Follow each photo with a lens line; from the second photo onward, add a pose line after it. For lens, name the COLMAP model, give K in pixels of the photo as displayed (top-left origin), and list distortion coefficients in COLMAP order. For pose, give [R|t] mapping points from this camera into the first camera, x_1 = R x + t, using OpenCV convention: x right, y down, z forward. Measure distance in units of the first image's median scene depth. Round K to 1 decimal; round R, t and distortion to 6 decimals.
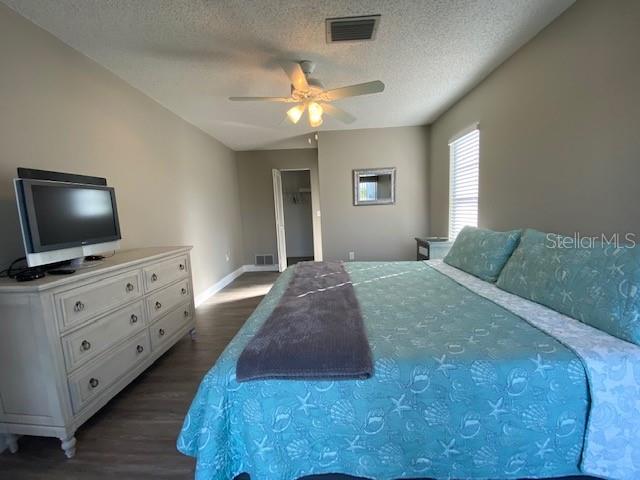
lens RADIAL K [[258.5, 0, 316.2], [0, 258.5, 238.8], [0, 0, 1]] dist [-0.012166, -0.008550]
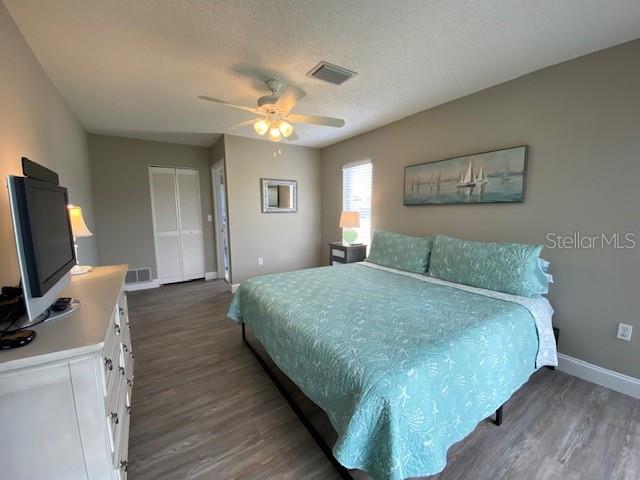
lens RADIAL K [[258.5, 0, 317.5], [0, 258.5, 236.7], [0, 0, 1]] dist [-0.012166, -0.008550]
pose [[0.818238, -0.013230, 0.574727, -0.371919], [0.020366, 0.999775, -0.005980, -0.030876], [-0.574518, 0.016598, 0.818323, 0.040739]]
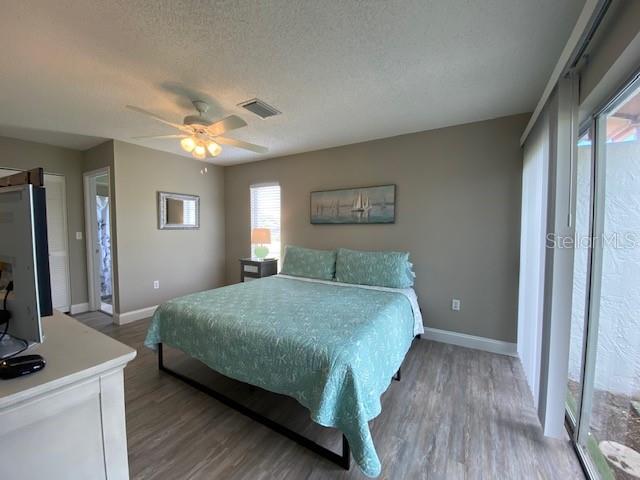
lens RADIAL K [[258.5, 0, 318.6], [0, 258.5, 235.1], [0, 0, 1]] dist [-0.012166, -0.008550]
pose [[0.479460, 0.030629, 0.877029, -0.542695], [0.055627, 0.996320, -0.065205, -0.022668], [-0.875799, 0.080049, 0.475992, 0.074074]]
